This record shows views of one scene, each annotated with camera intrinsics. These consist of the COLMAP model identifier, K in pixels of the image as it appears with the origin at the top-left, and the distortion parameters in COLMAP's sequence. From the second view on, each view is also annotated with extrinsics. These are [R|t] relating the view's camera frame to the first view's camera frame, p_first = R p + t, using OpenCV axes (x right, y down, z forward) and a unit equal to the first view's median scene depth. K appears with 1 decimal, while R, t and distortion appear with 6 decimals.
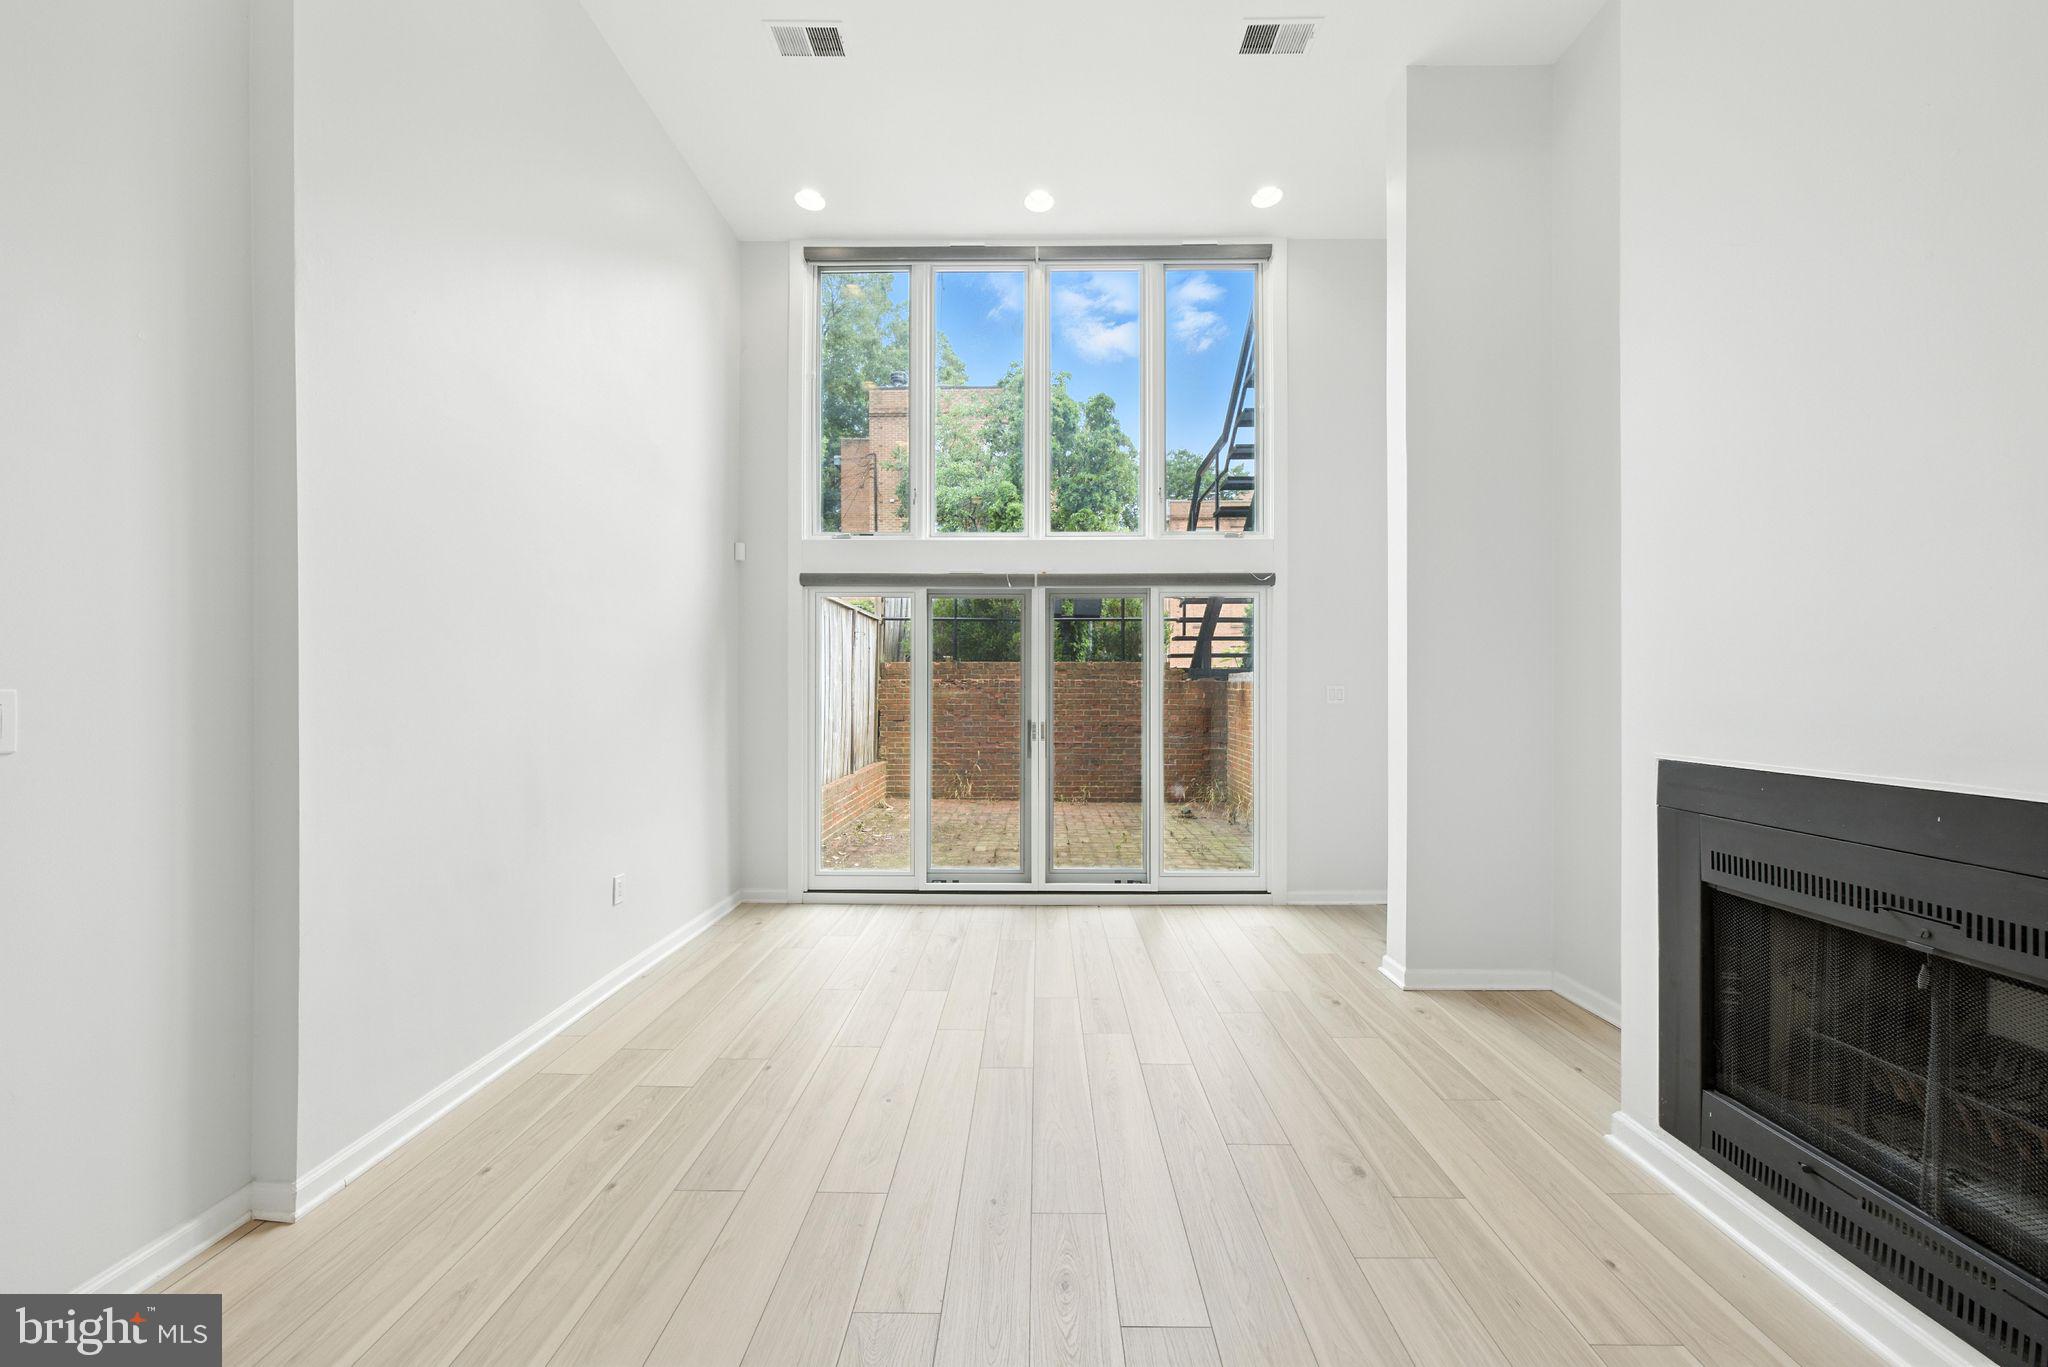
lens RADIAL K [[711.1, 0, 1027.4], [0, 711.1, 689.7], [0, 0, 1]] dist [-0.004810, 0.001473]
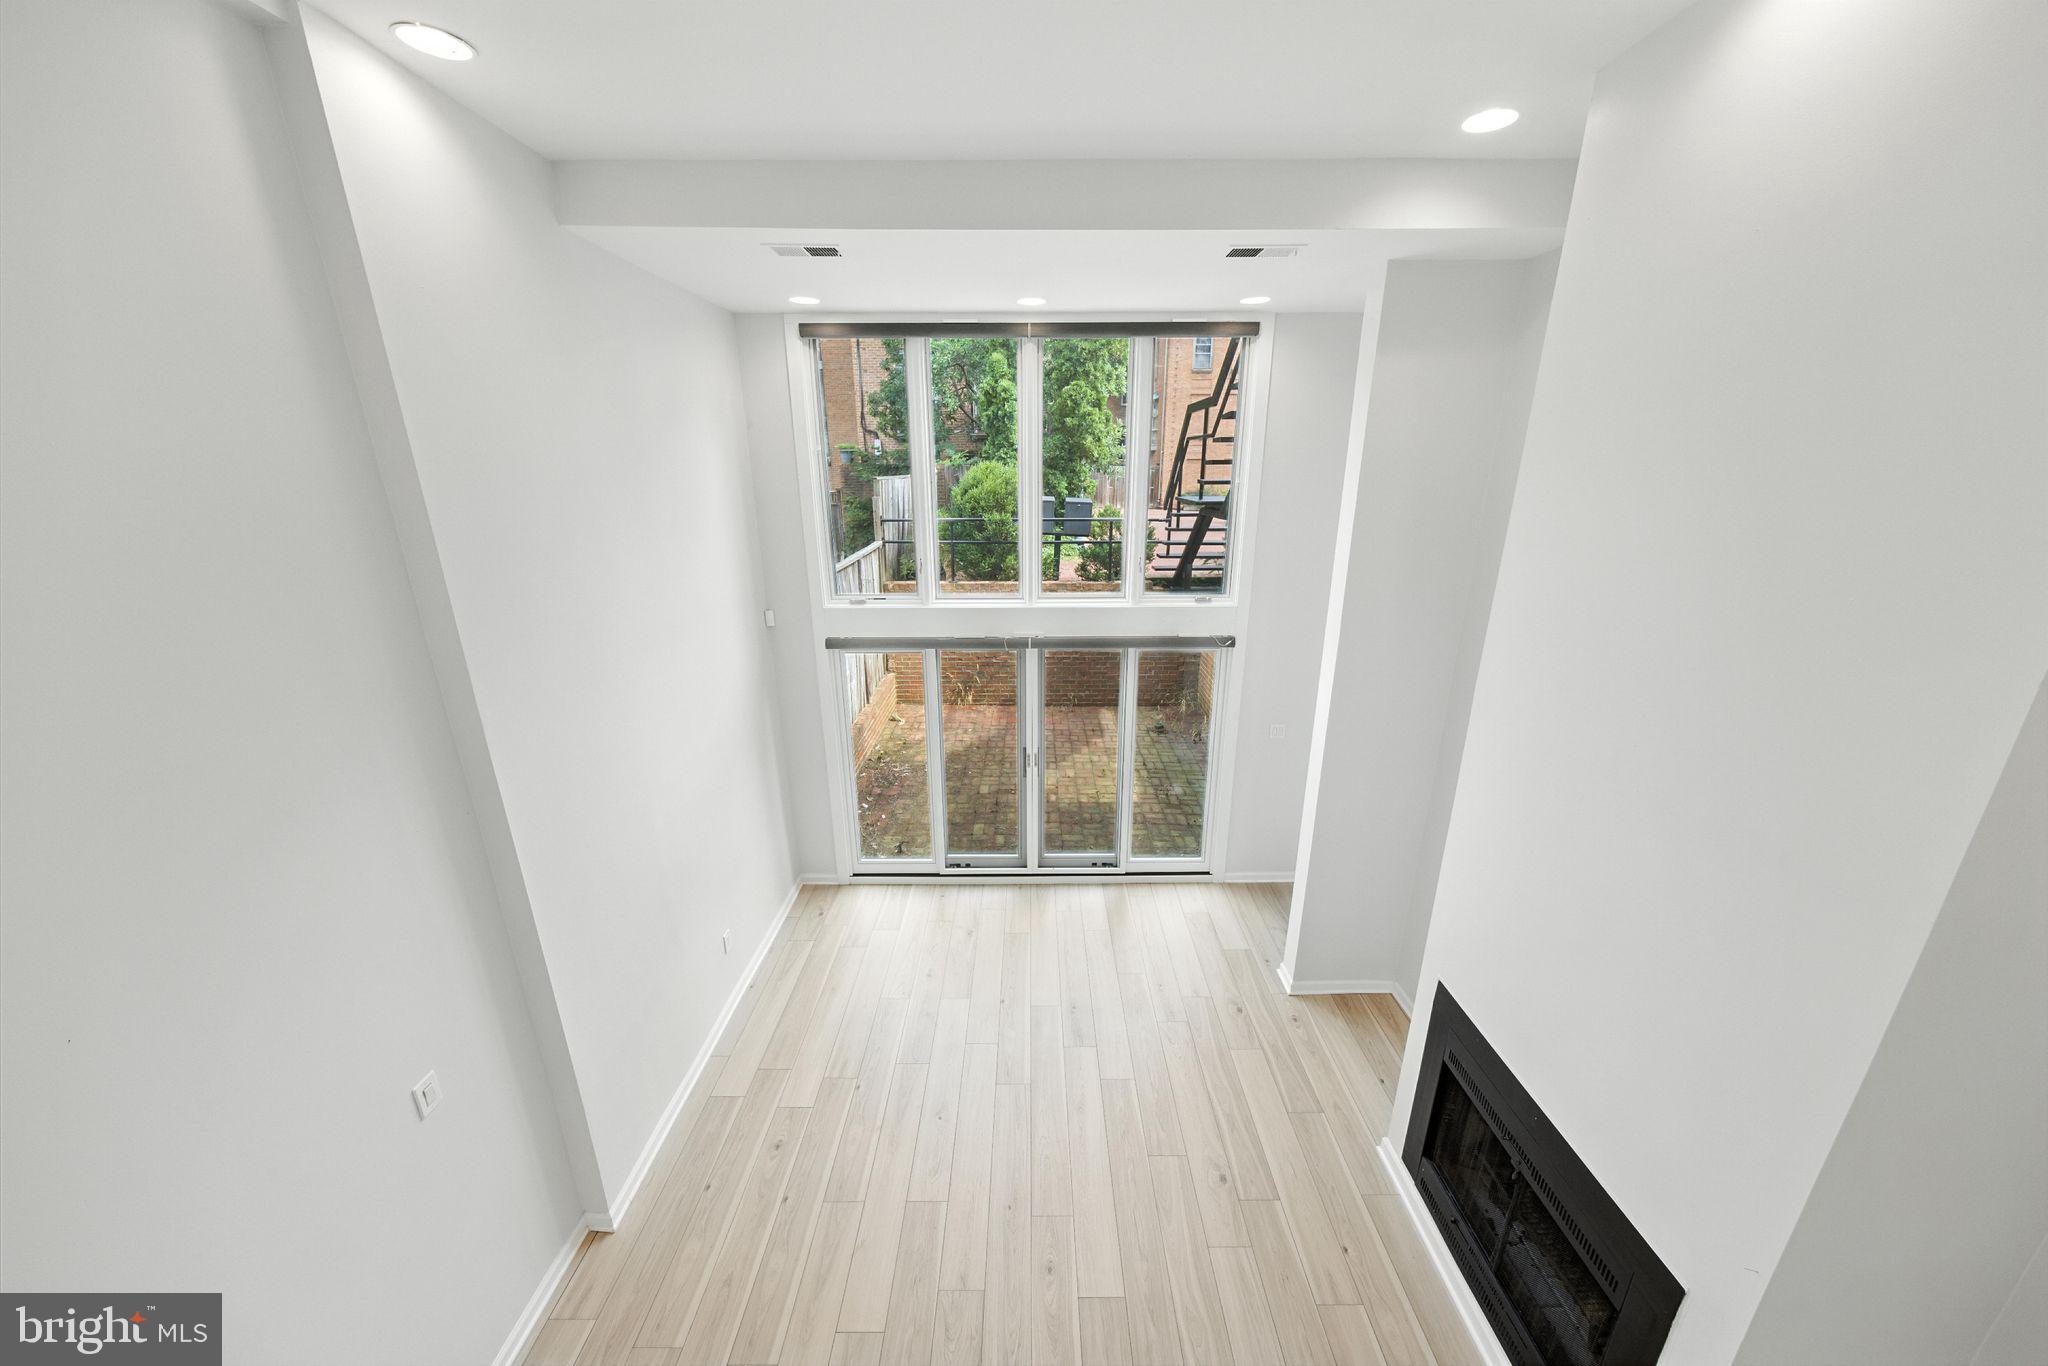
lens RADIAL K [[696.6, 0, 1028.2], [0, 696.6, 680.0], [0, 0, 1]] dist [-0.007058, 0.000076]
pose [[0.999898, -0.009450, 0.010680, -0.003225], [0.005775, 0.953095, 0.302616, -0.457641], [-0.013038, -0.302523, 0.953053, -0.102989]]
